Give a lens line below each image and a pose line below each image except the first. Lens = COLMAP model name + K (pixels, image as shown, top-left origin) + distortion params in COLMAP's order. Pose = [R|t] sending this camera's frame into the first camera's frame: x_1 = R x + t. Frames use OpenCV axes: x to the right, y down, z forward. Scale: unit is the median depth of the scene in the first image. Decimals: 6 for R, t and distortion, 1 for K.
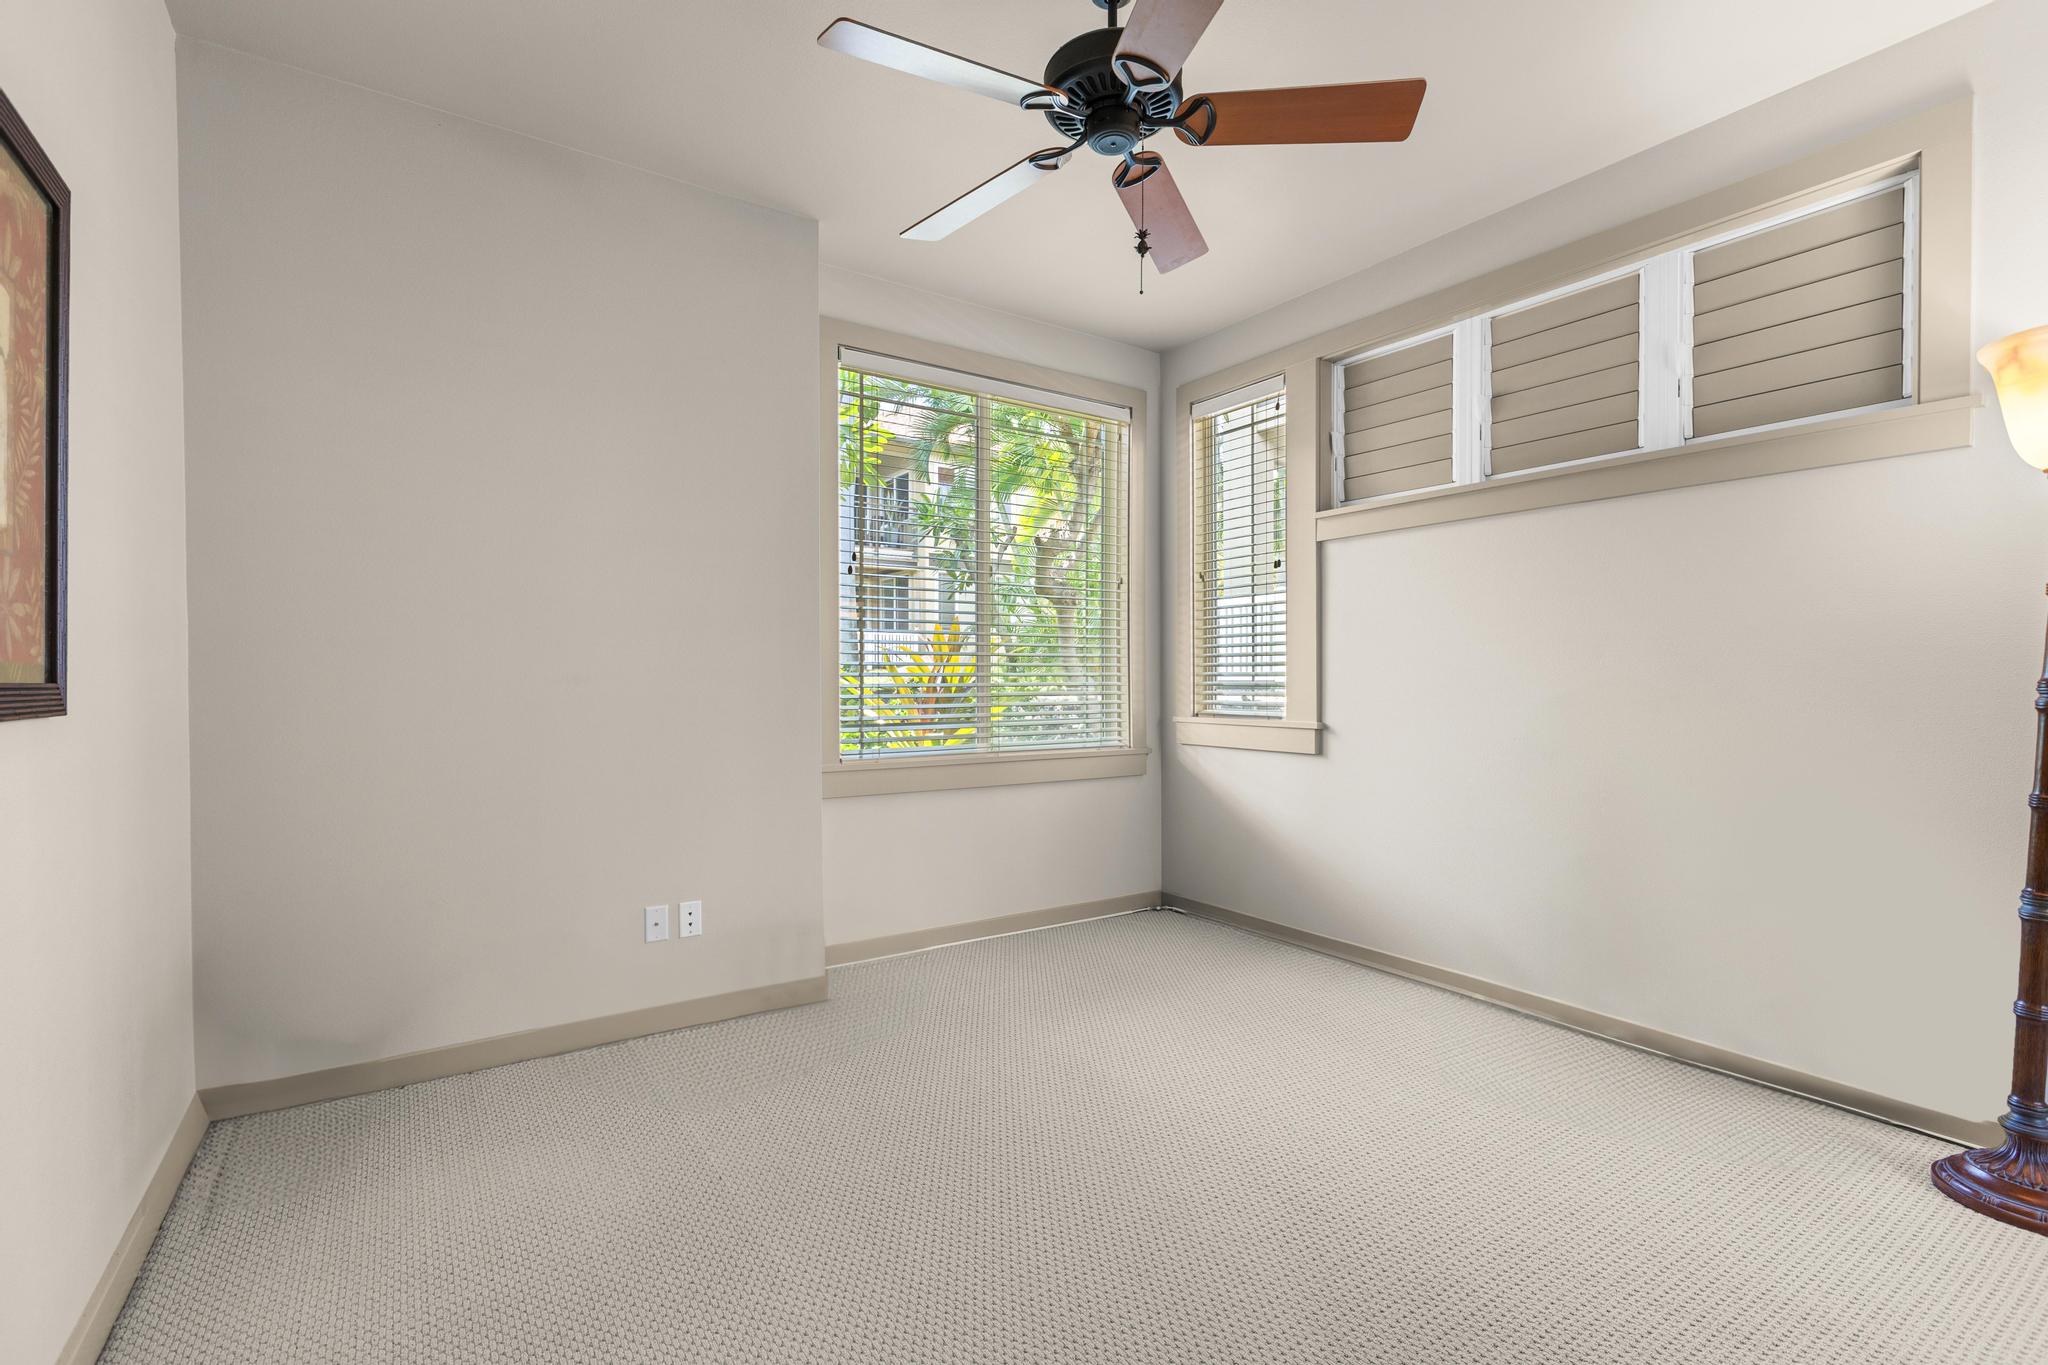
lens RADIAL K [[923.1, 0, 1024.0], [0, 923.1, 682.5], [0, 0, 1]] dist [0.002349, 0.000423]
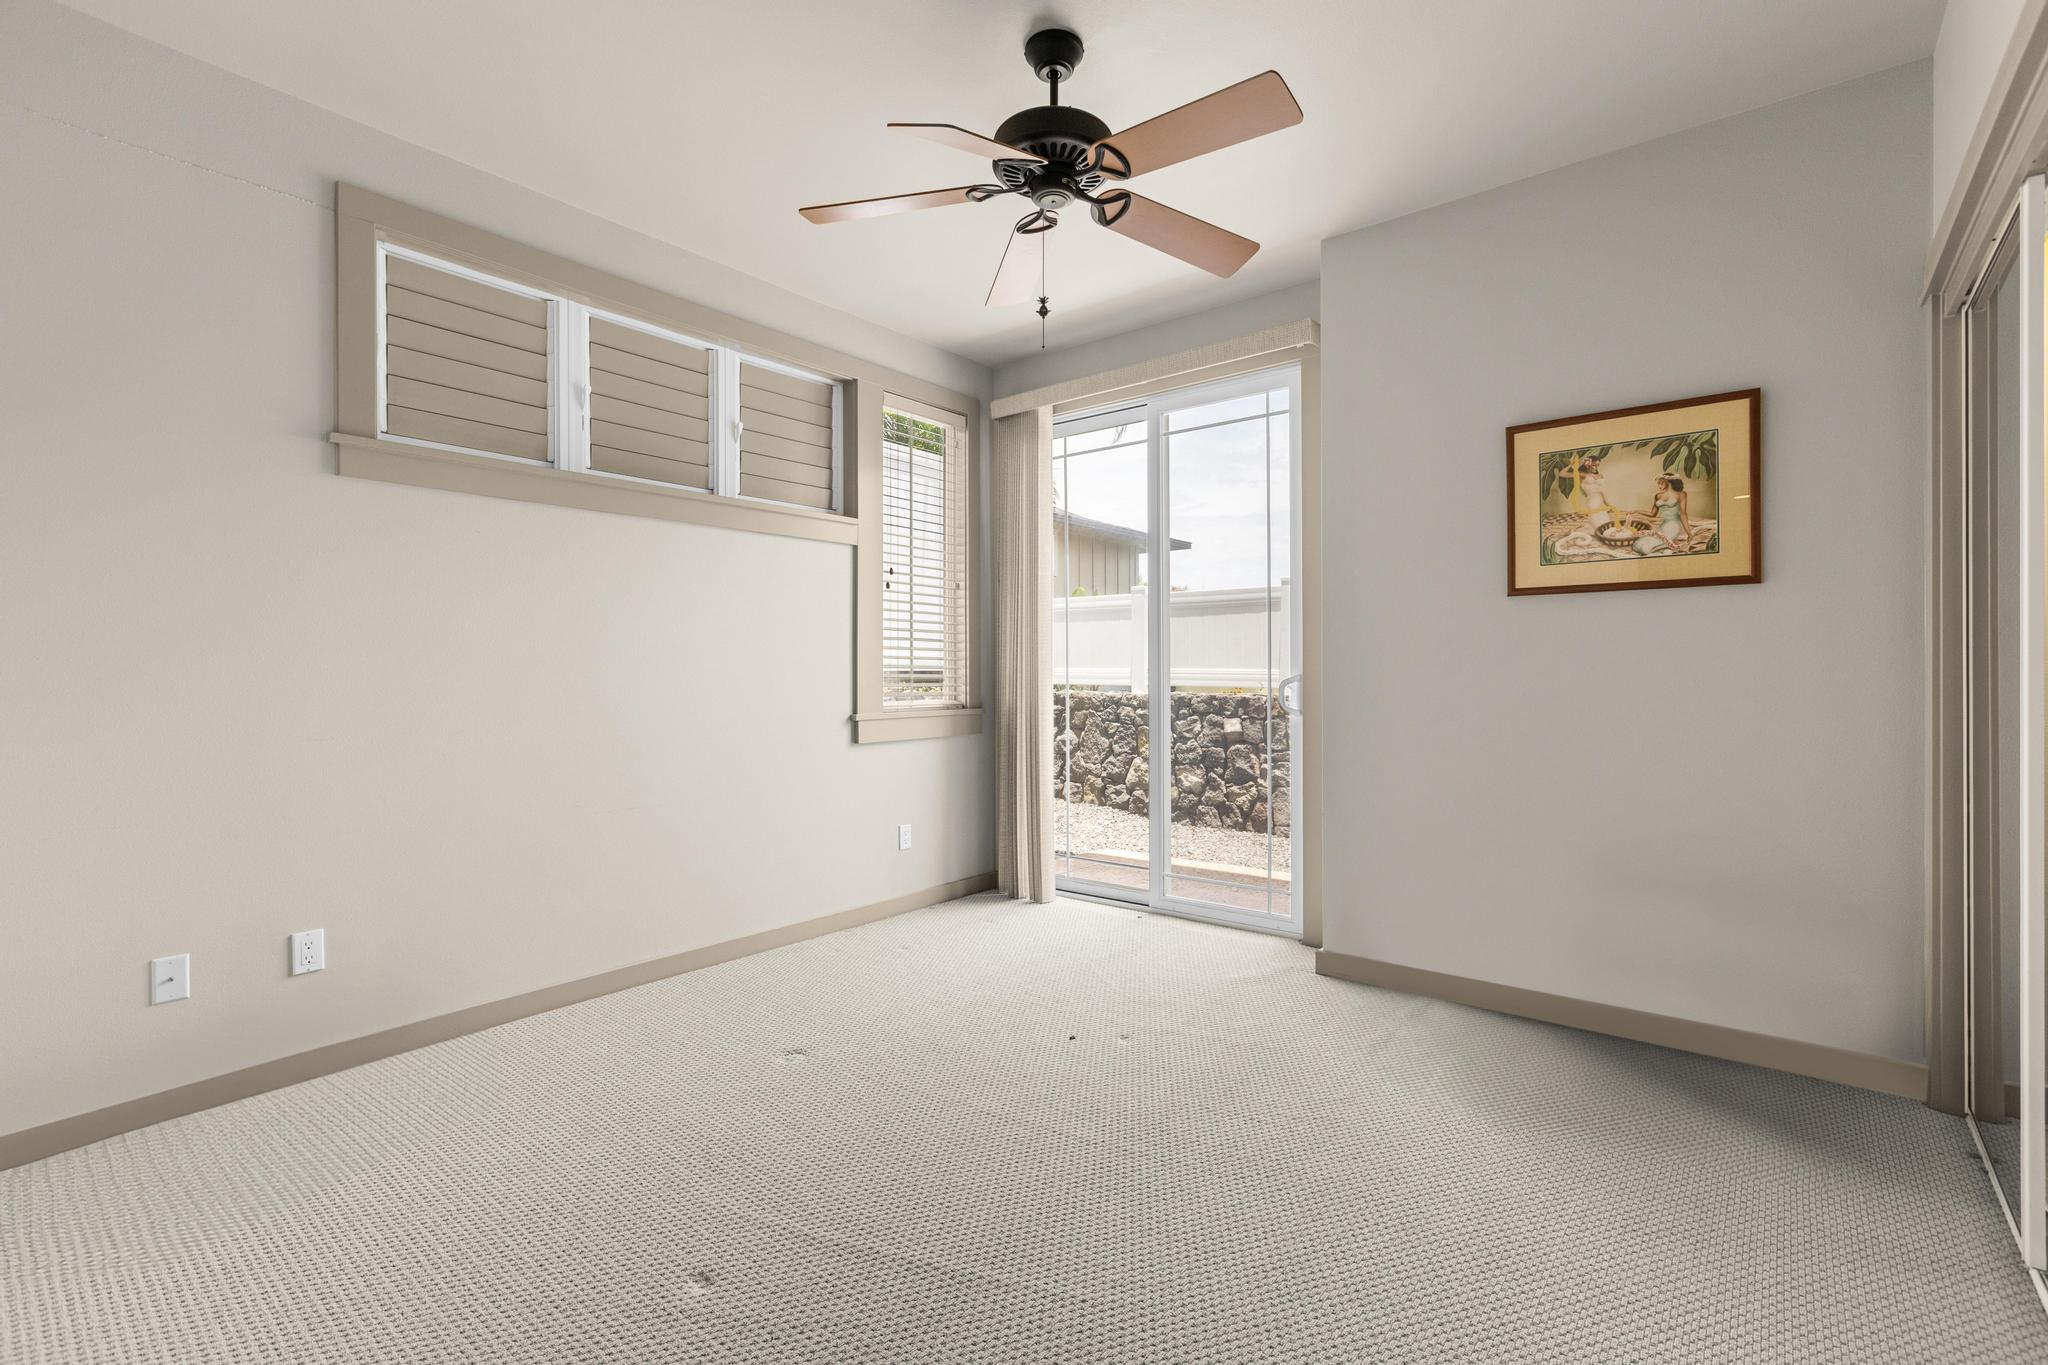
lens RADIAL K [[923.1, 0, 1024.0], [0, 923.1, 682.5], [0, 0, 1]] dist [0.002349, 0.000423]
pose [[-0.282516, -0.012254, 0.959184, -0.581955], [0.007991, 0.999854, 0.015128, -0.005108], [-0.959229, 0.011939, -0.282377, 0.812959]]
